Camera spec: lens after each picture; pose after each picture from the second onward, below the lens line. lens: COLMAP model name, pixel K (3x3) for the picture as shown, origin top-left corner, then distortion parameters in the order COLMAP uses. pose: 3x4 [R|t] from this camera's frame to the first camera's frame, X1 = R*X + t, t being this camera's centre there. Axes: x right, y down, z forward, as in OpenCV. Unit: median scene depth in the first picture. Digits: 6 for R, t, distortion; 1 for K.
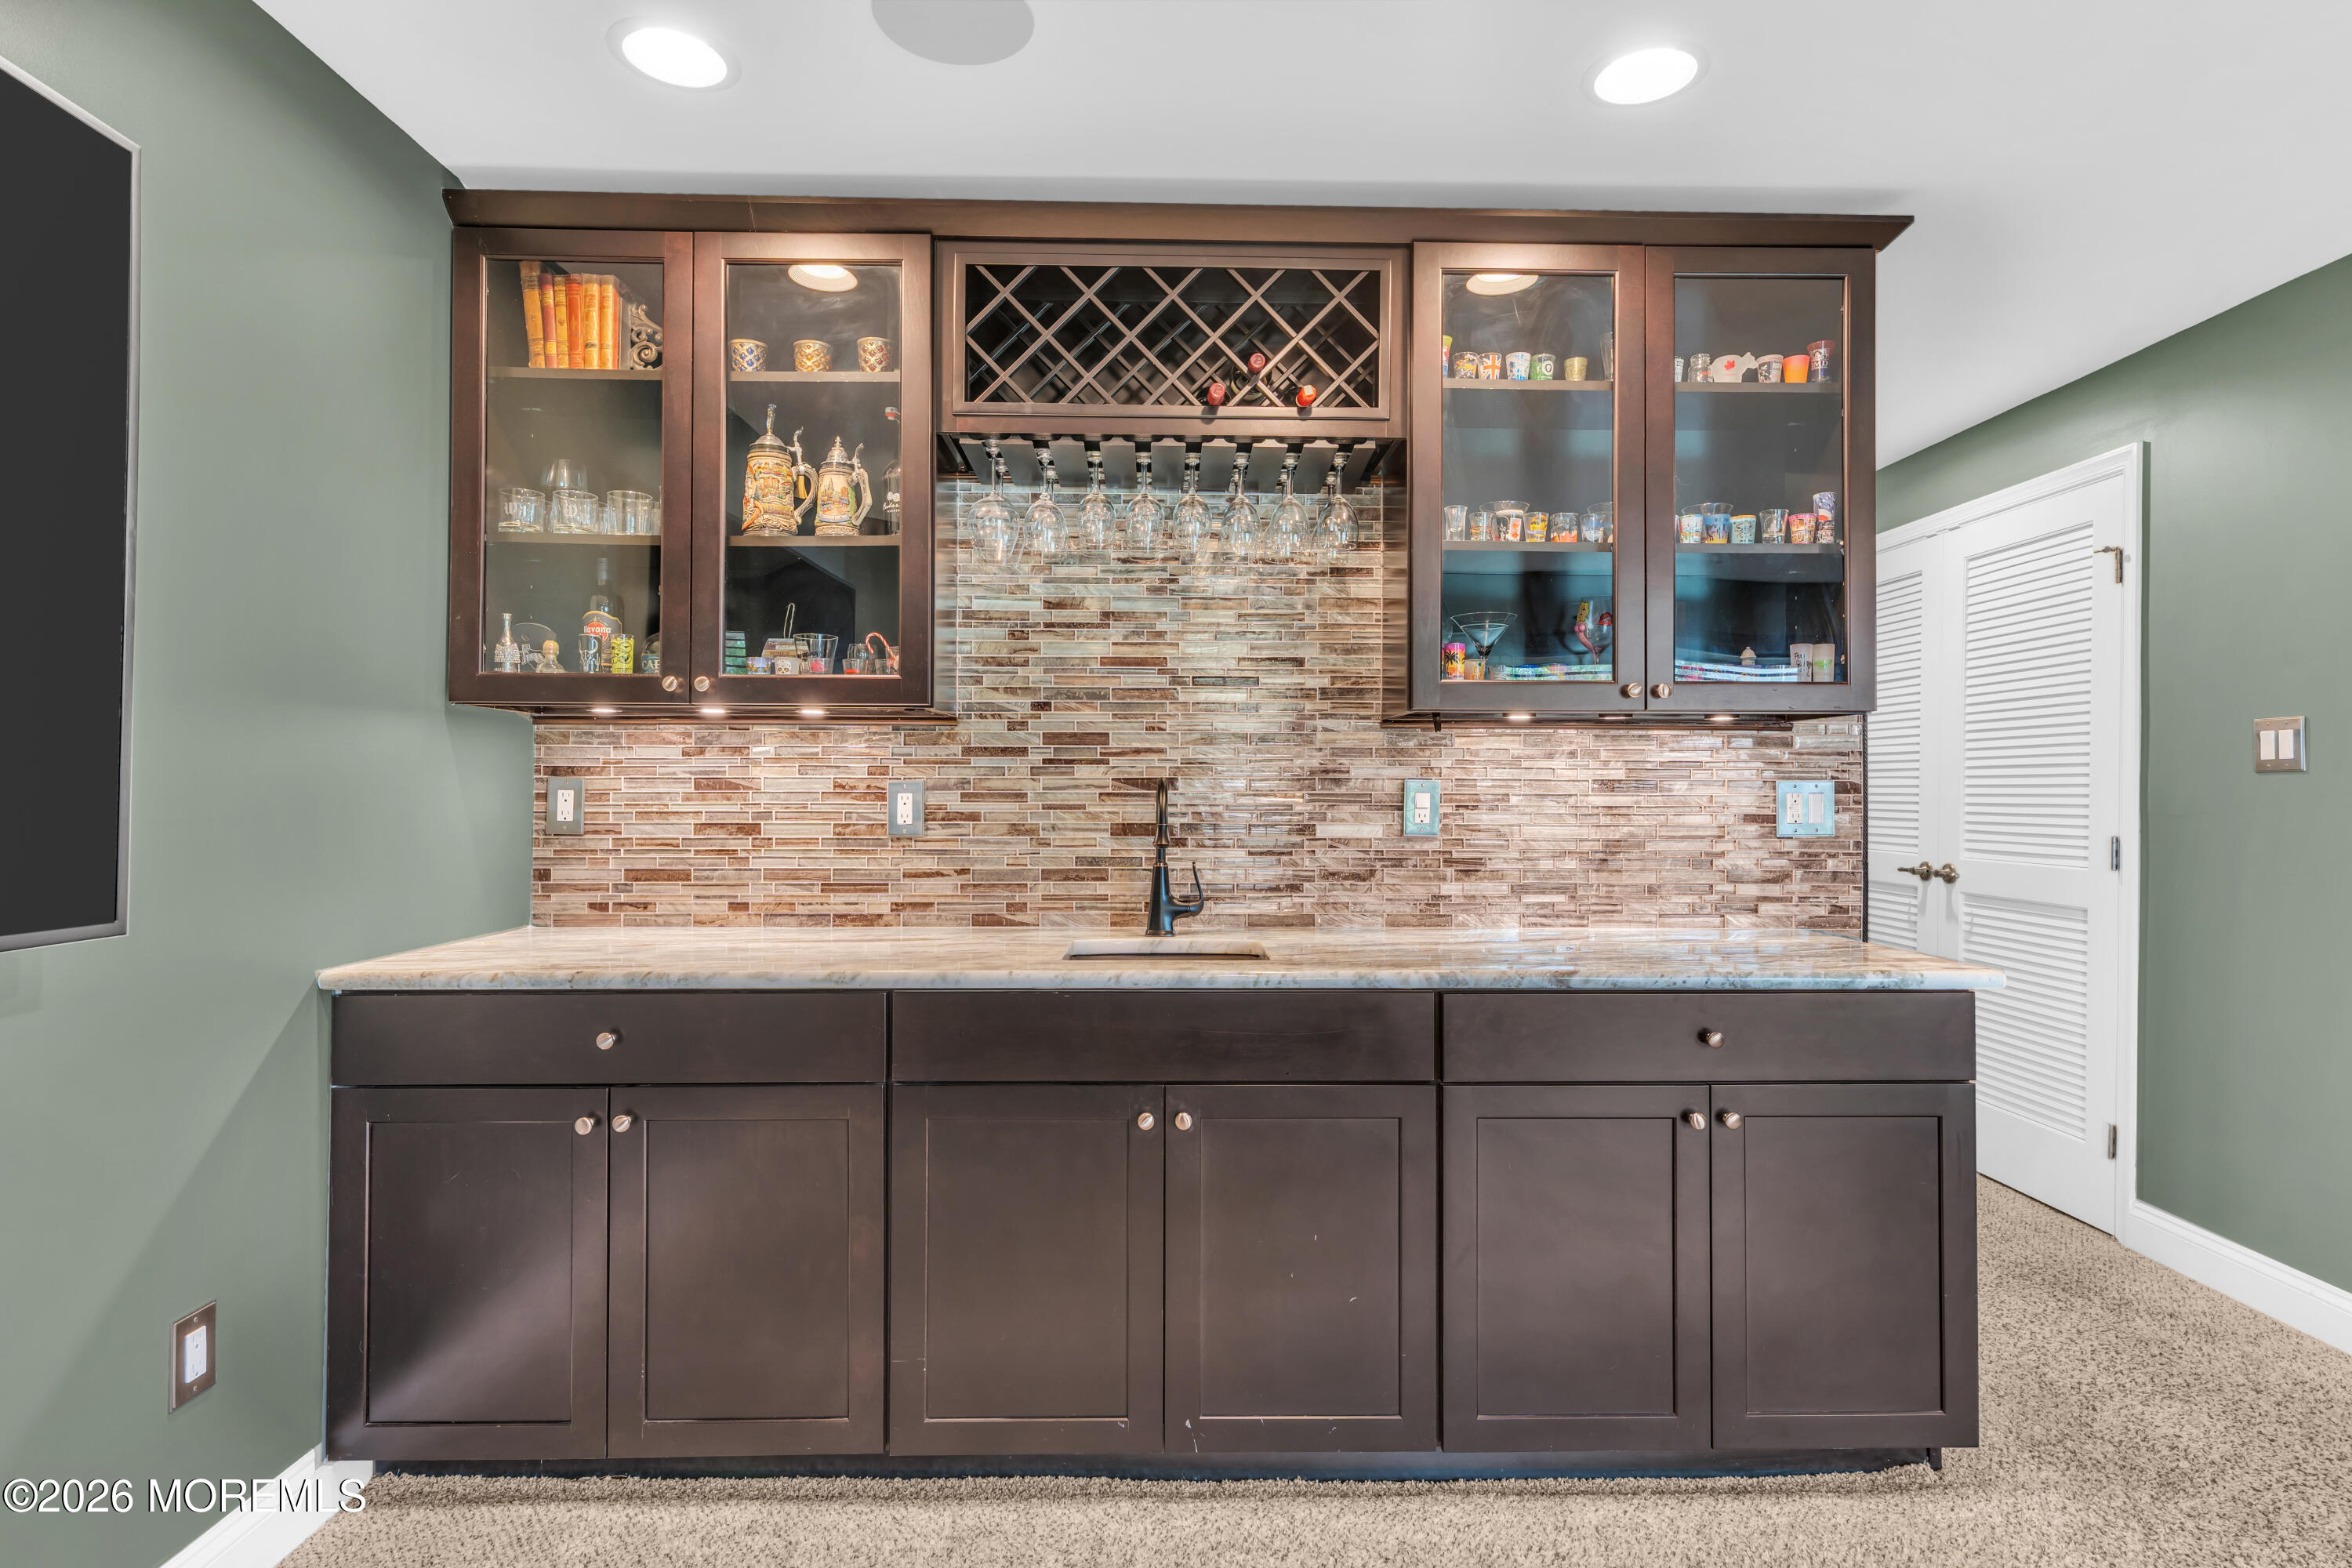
lens RADIAL K [[1226.3, 0, 1180.7], [0, 1226.3, 773.8], [0, 0, 1]] dist [0.003644, 0.001319]
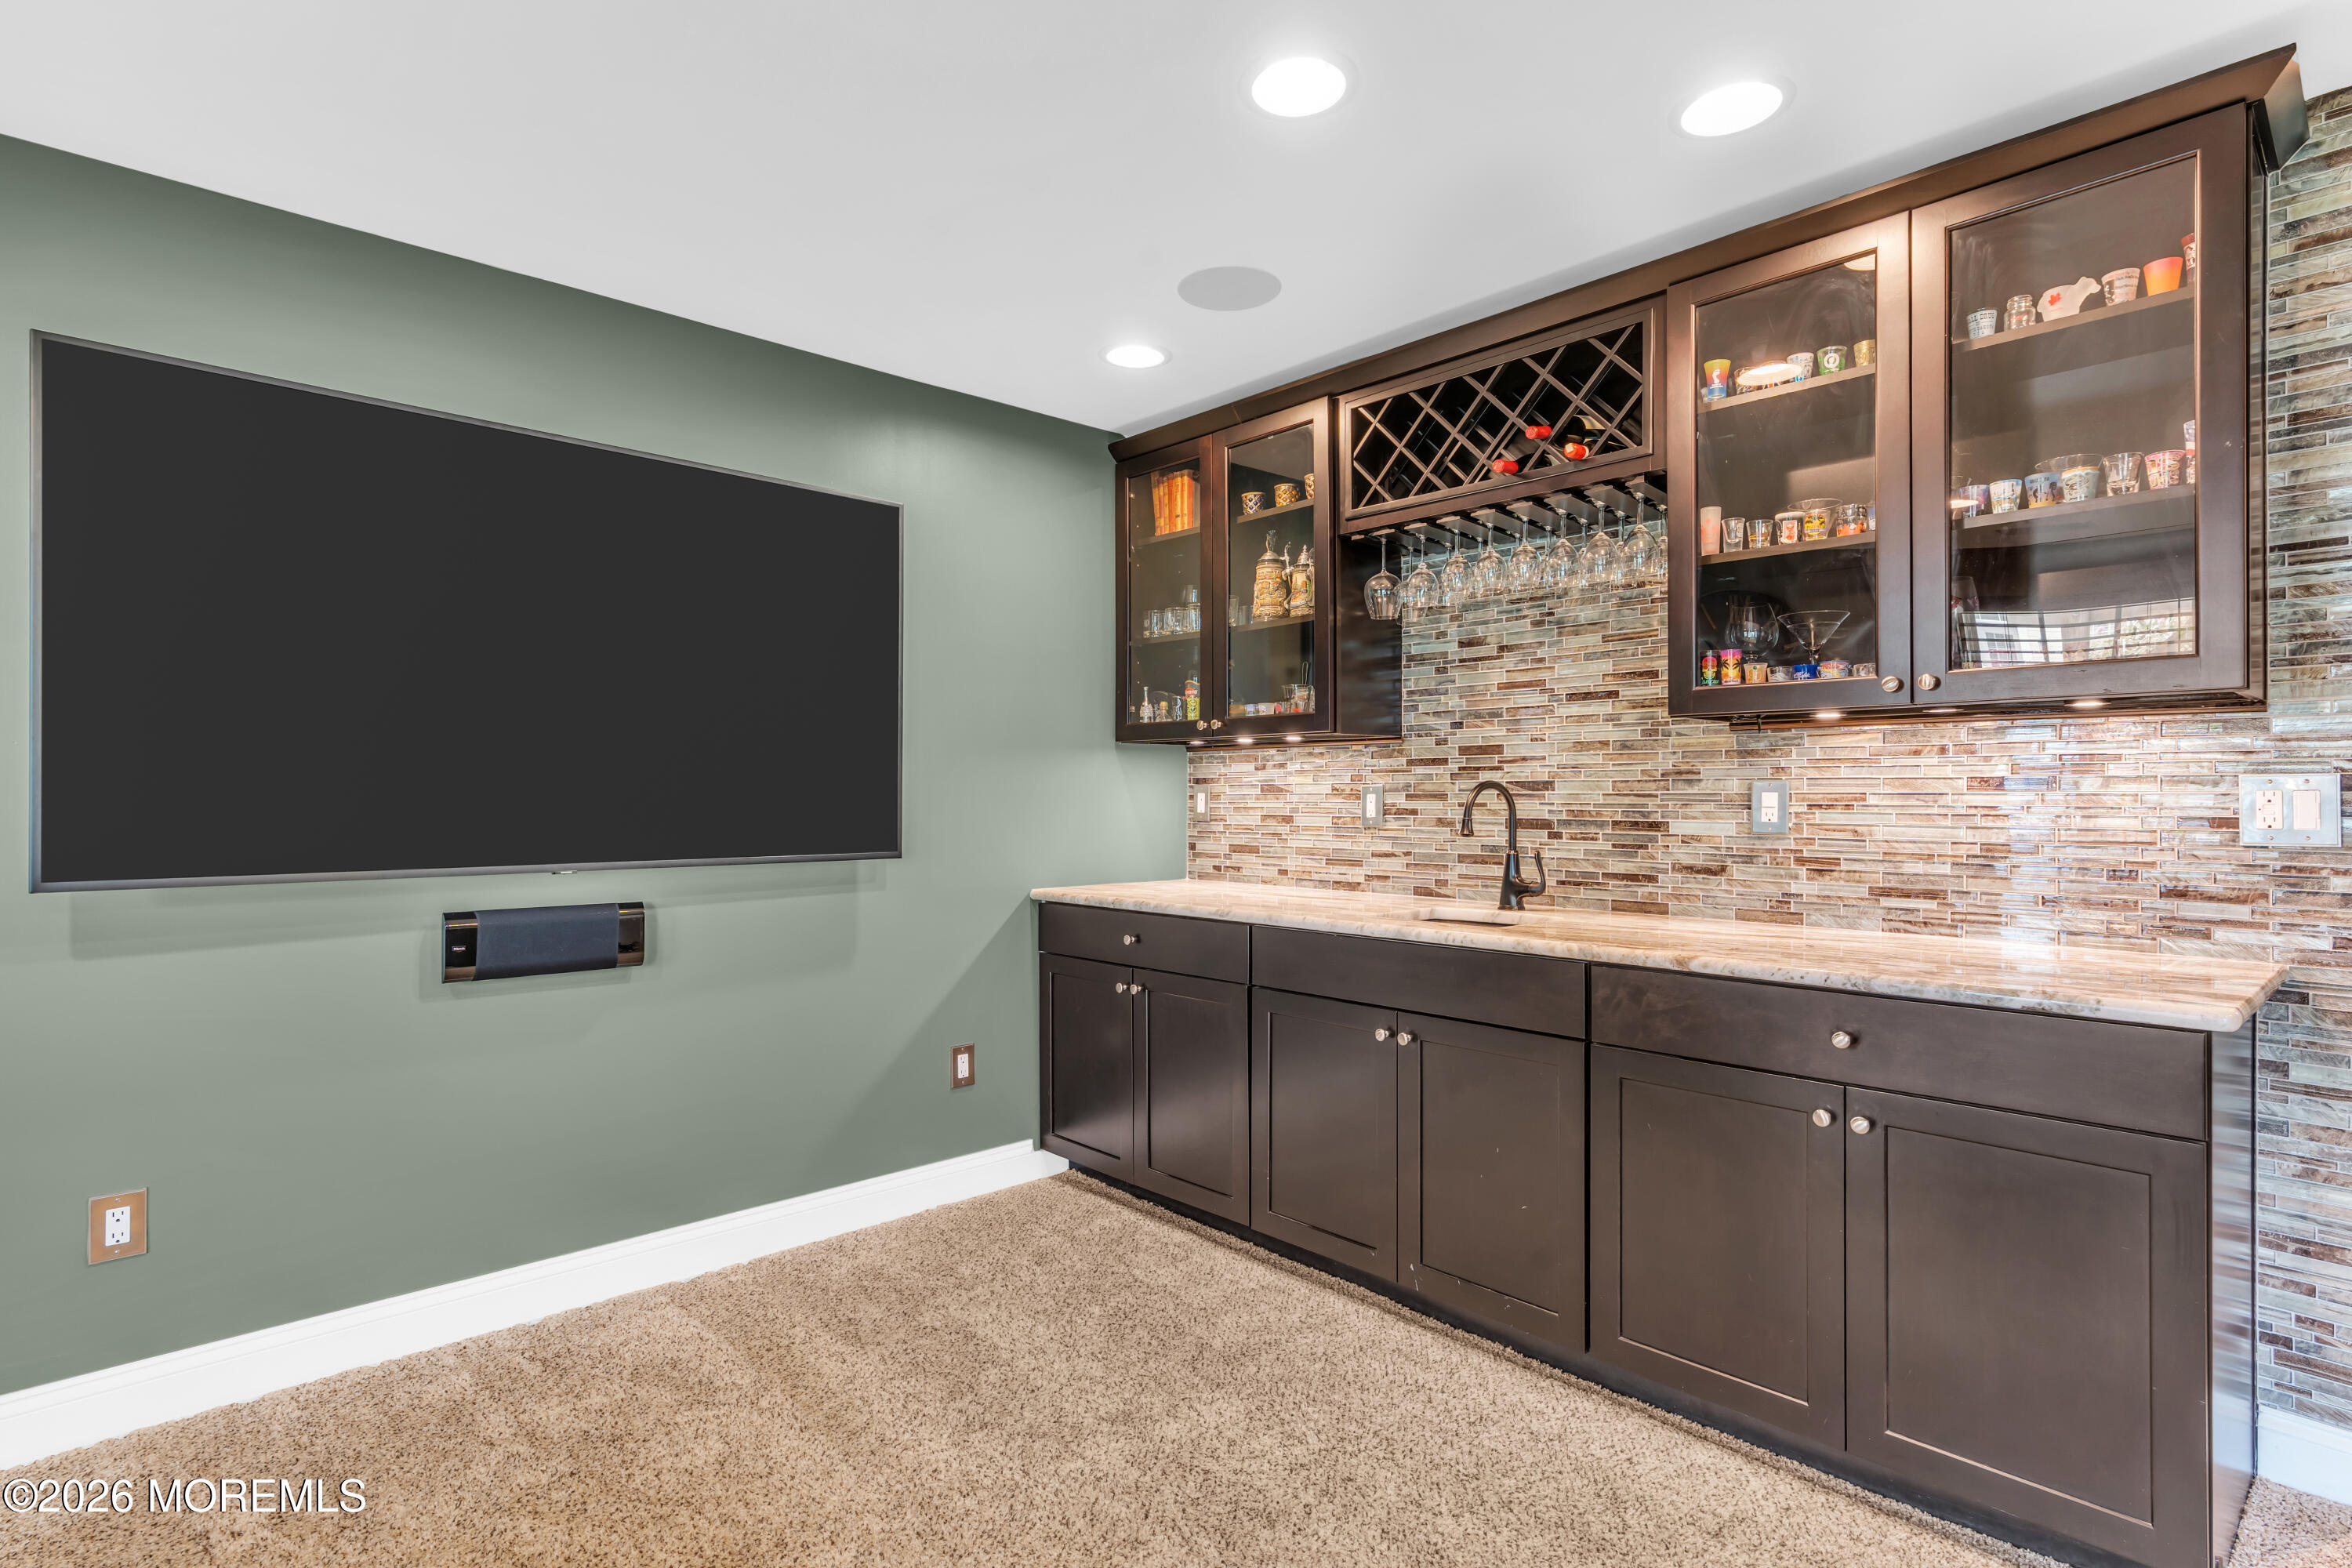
lens RADIAL K [[1148.4, 0, 1176.5], [0, 1148.4, 793.6], [0, 0, 1]] dist [-0.002759, 0.000093]
pose [[0.668453, -0.003865, -0.743745, 0.577111], [0.012841, 0.999897, 0.006345, 0.004087], [0.743644, -0.013792, 0.668434, -0.010012]]
